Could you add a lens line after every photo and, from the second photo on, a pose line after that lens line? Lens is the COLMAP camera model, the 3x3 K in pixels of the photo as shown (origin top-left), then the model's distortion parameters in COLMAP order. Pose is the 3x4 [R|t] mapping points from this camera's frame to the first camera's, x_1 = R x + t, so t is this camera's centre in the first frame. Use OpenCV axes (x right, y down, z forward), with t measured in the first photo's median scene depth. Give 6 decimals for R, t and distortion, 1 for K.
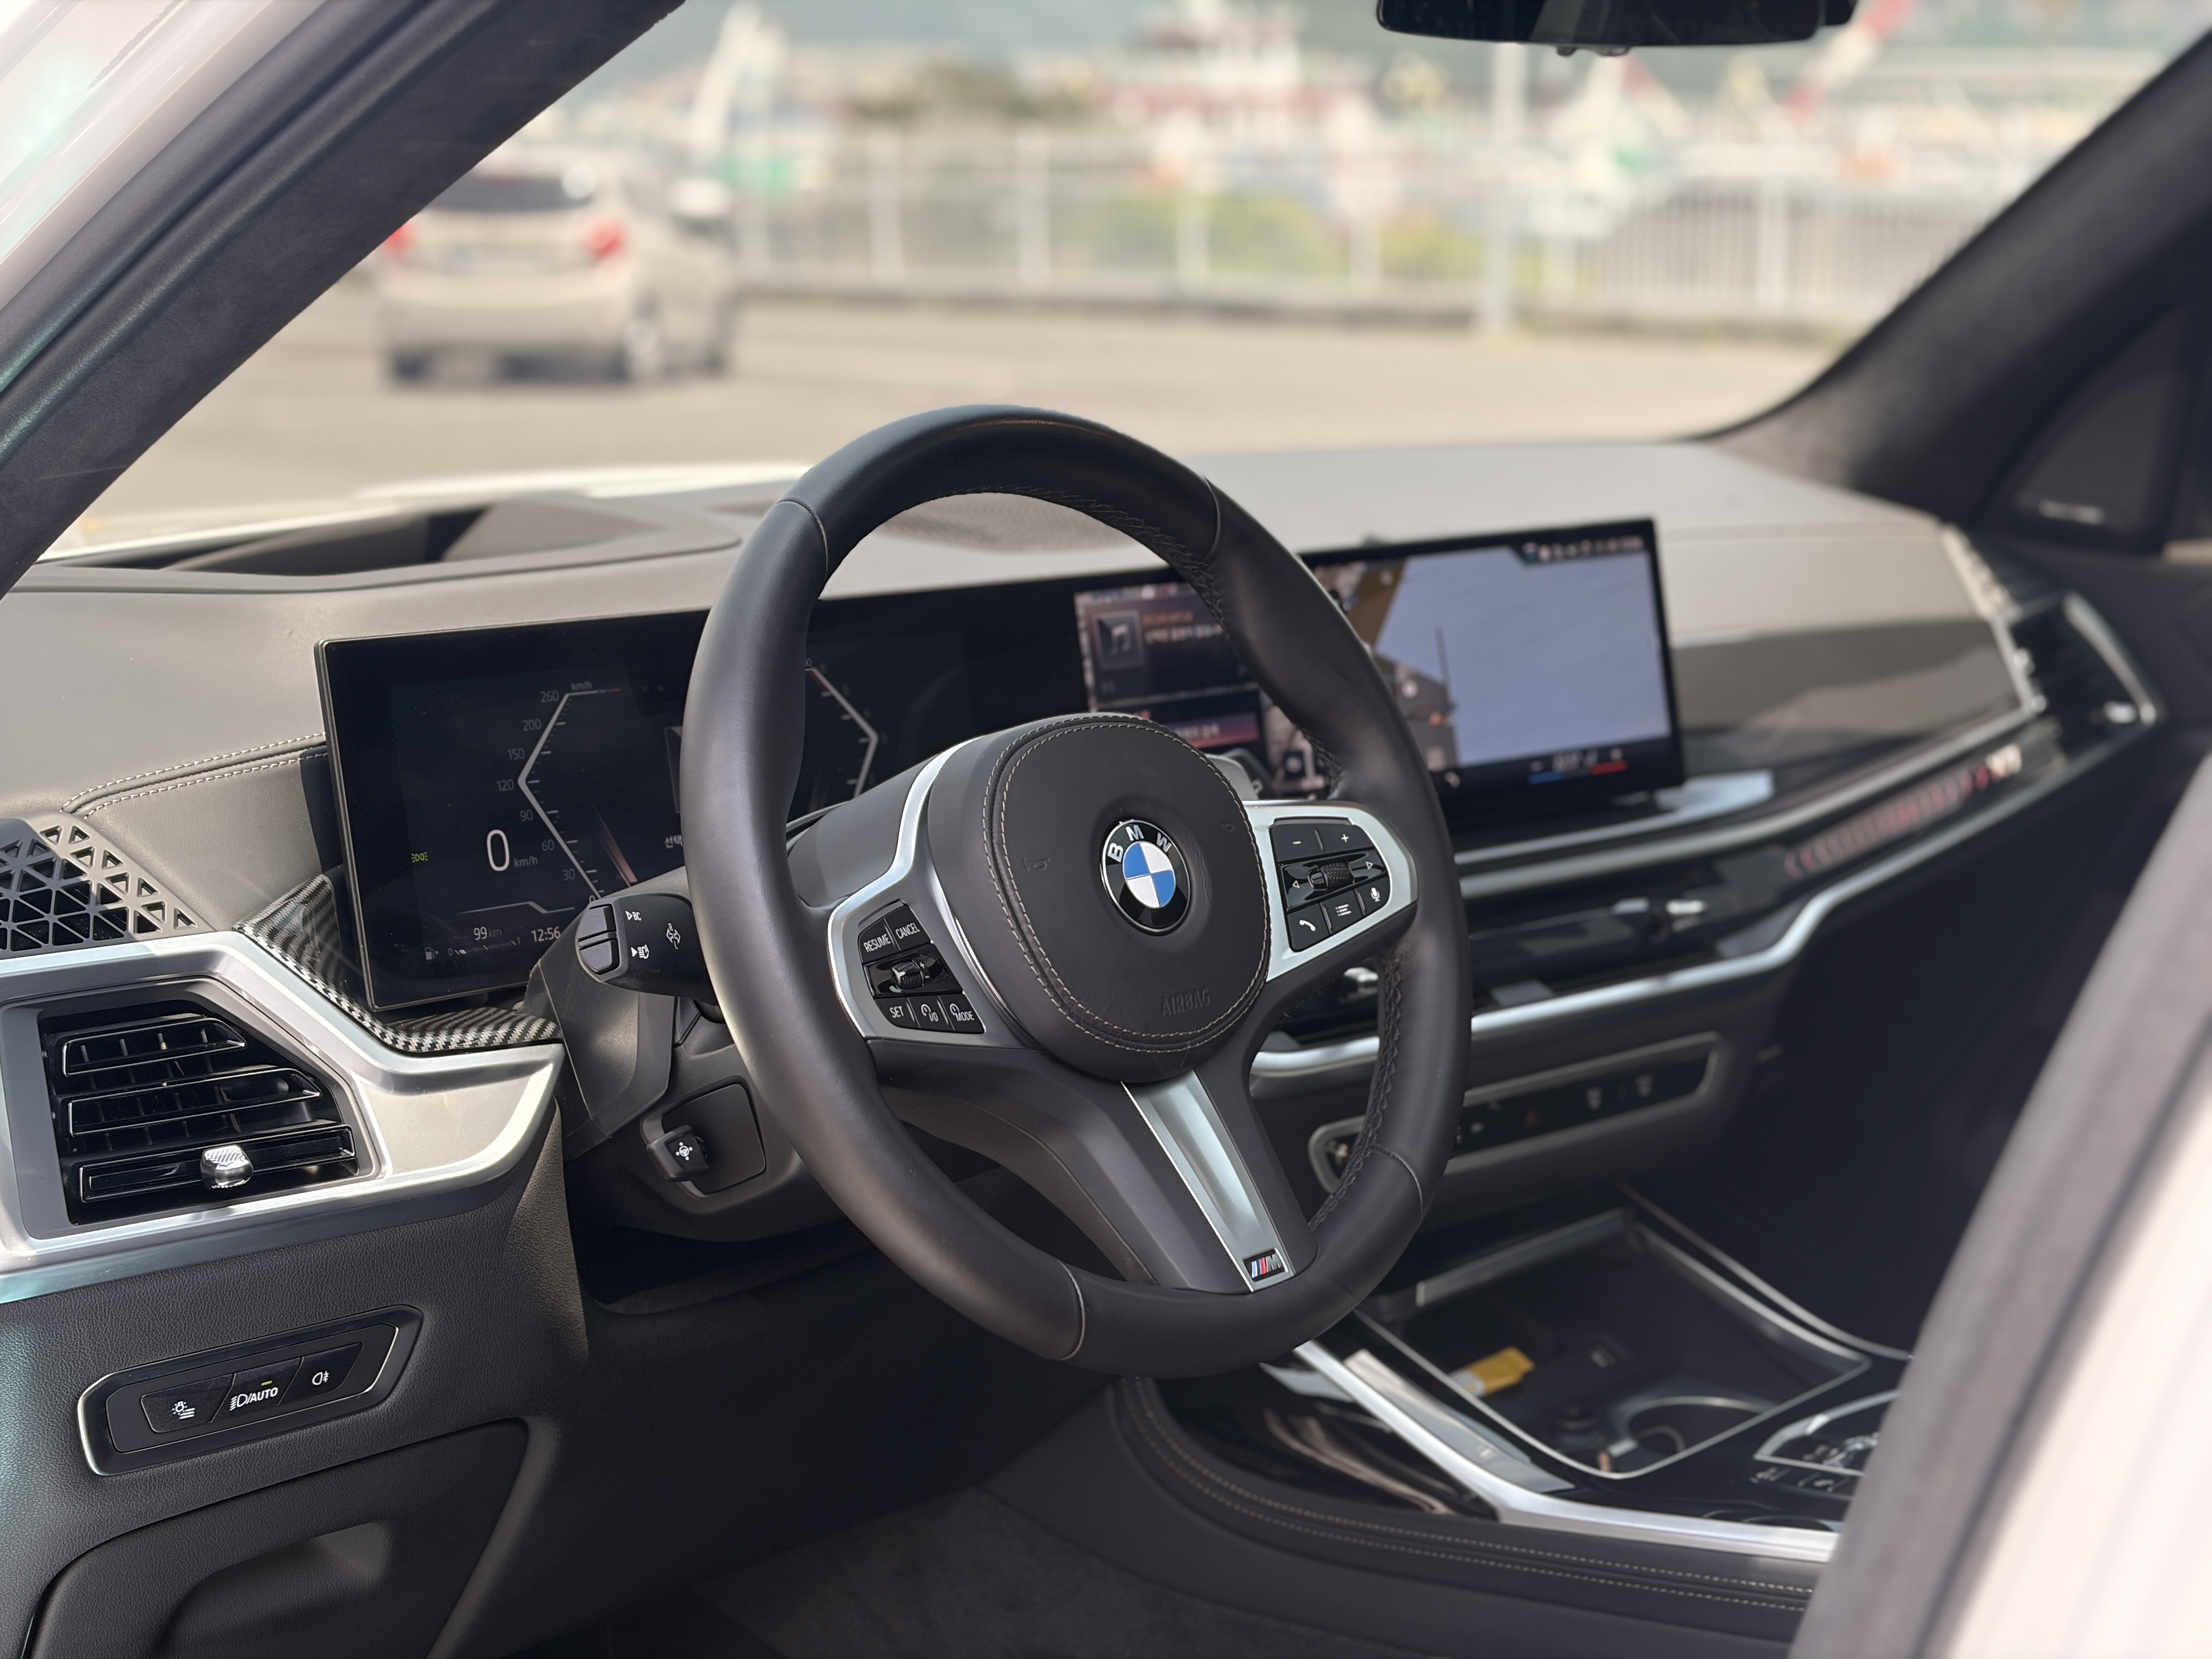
lens RADIAL K [[3382.0, 0, 1106.2], [0, 3382.0, 834.2], [0, 0, 1]] dist [0.126101, 0.000000]
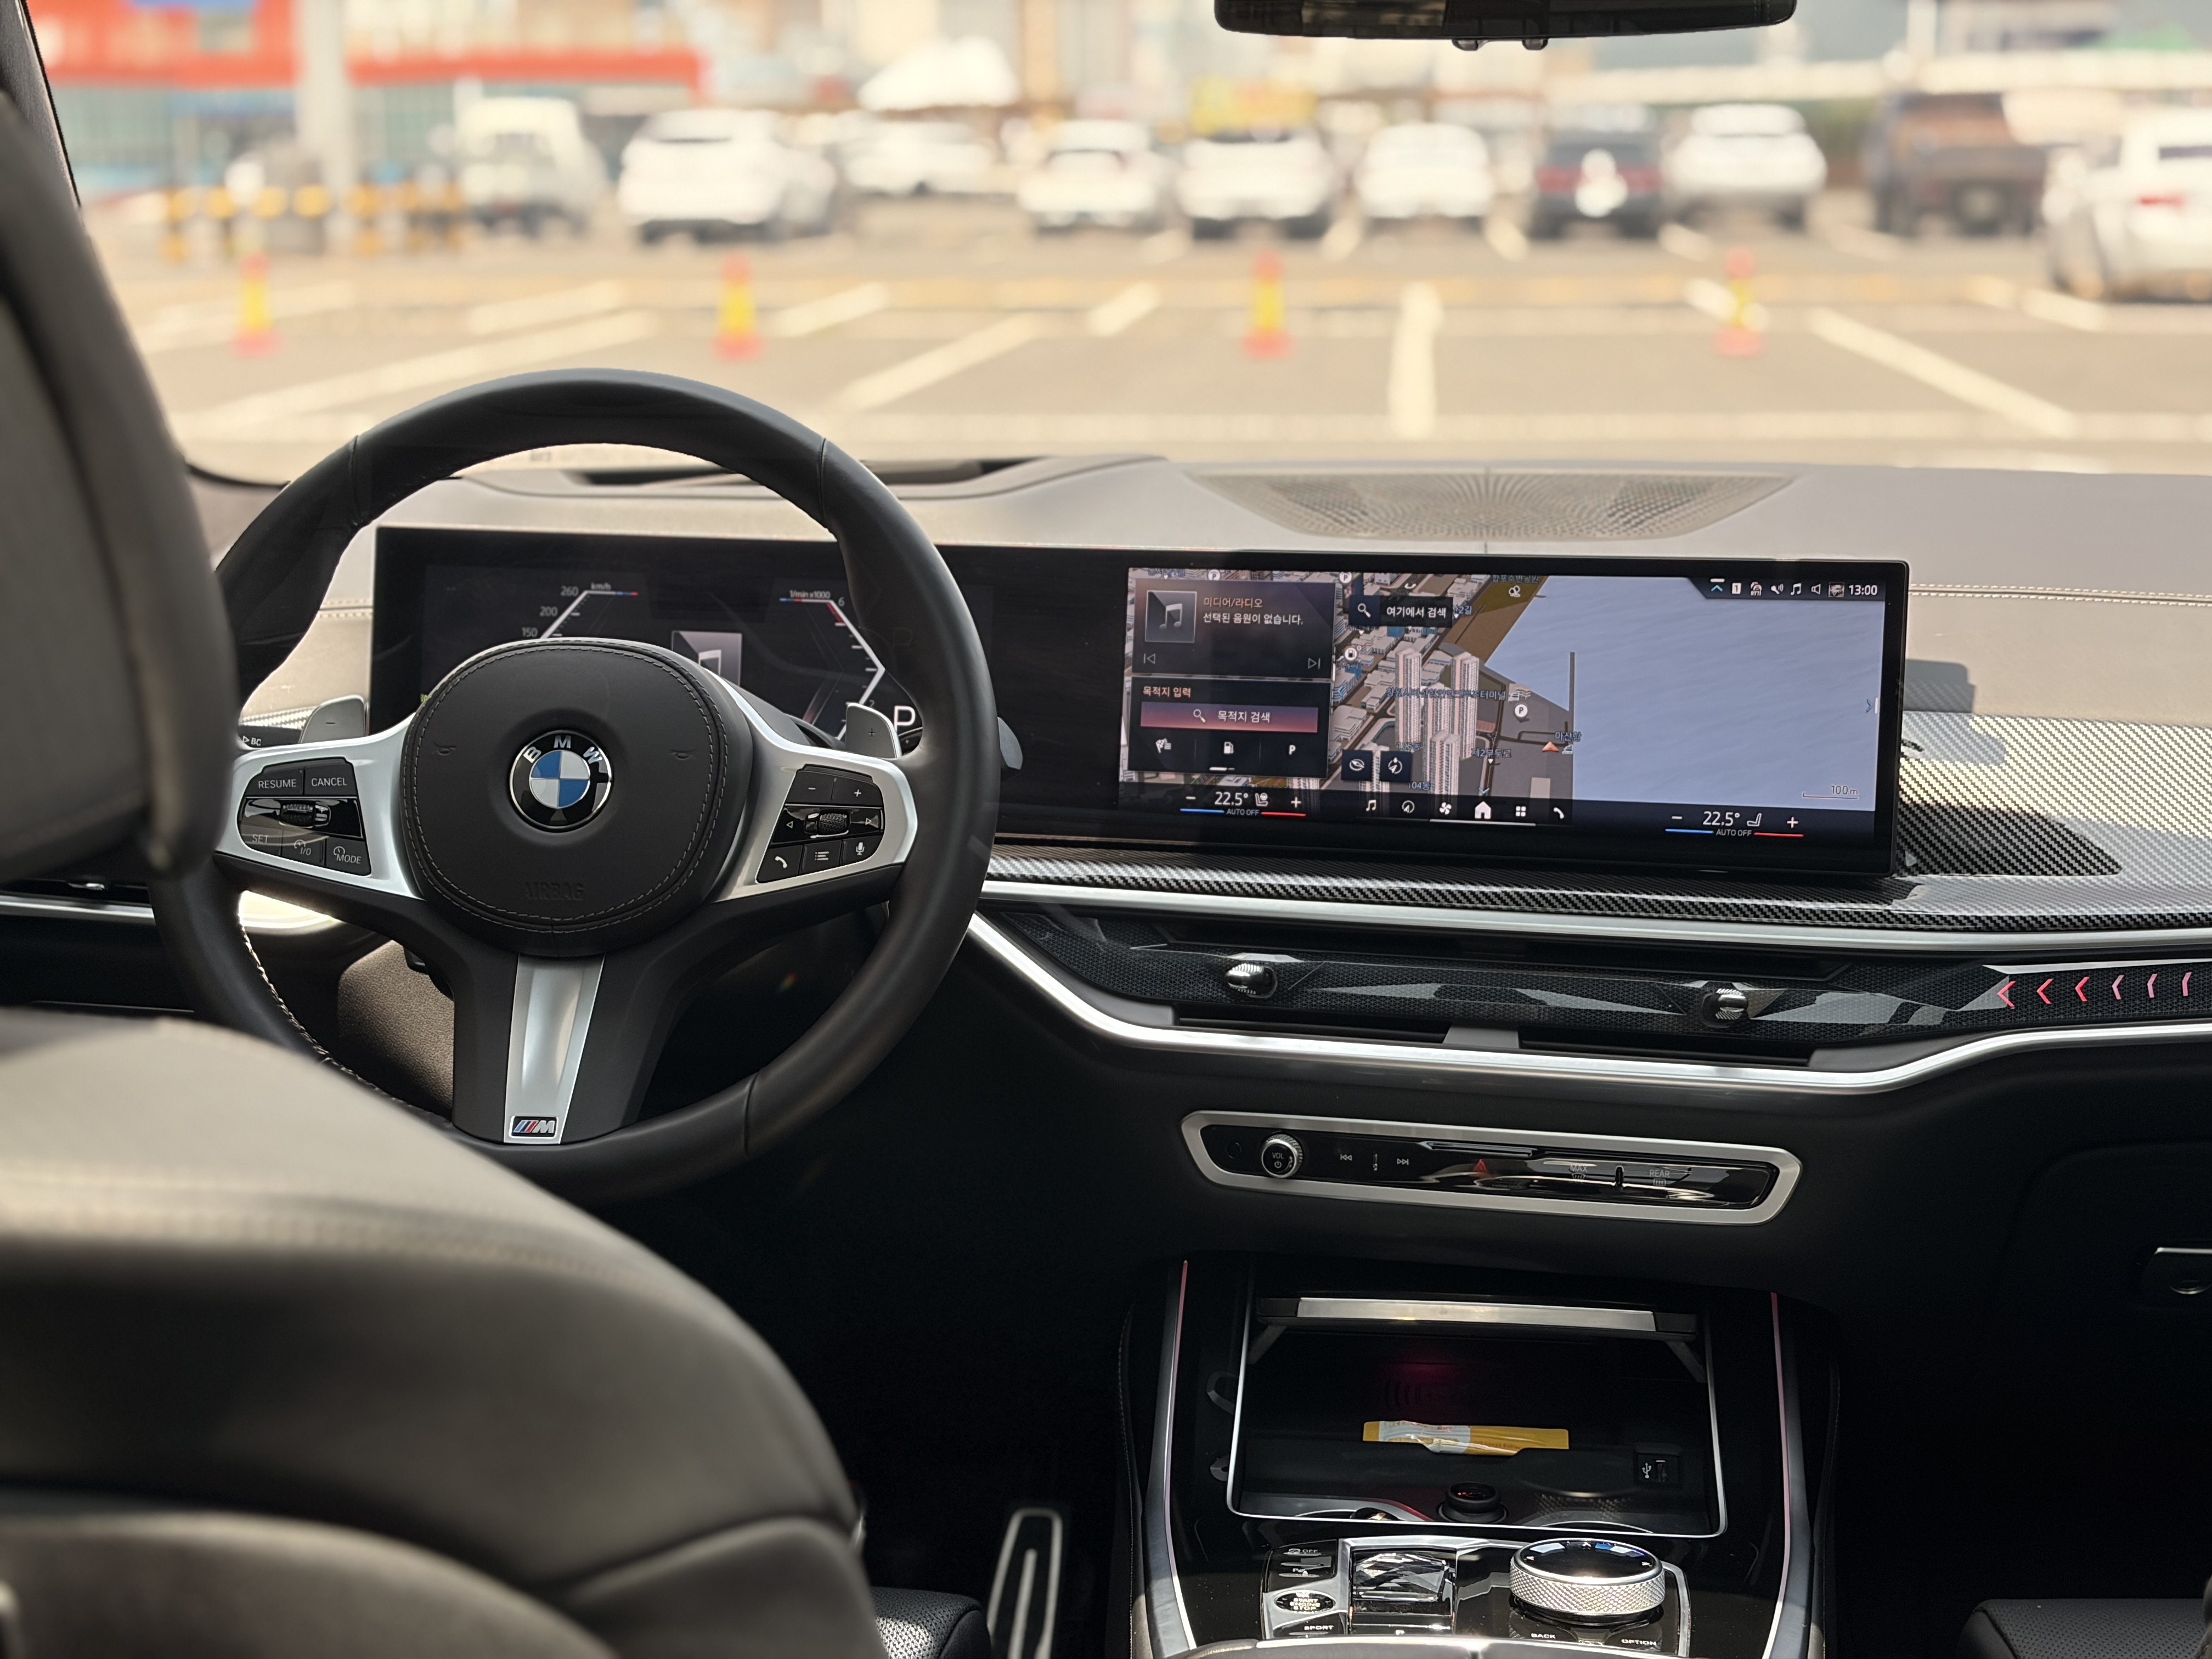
lens RADIAL K [[3382.0, 0, 1106.3], [0, 3382.0, 834.7], [0, 0, 1]] dist [0.126101, 0.000000]
pose [[0.603944, 0.156374, -0.781536, 0.803857], [-0.150880, 0.985265, 0.080543, -0.070531], [0.782616, 0.069275, 0.618639, 0.333203]]
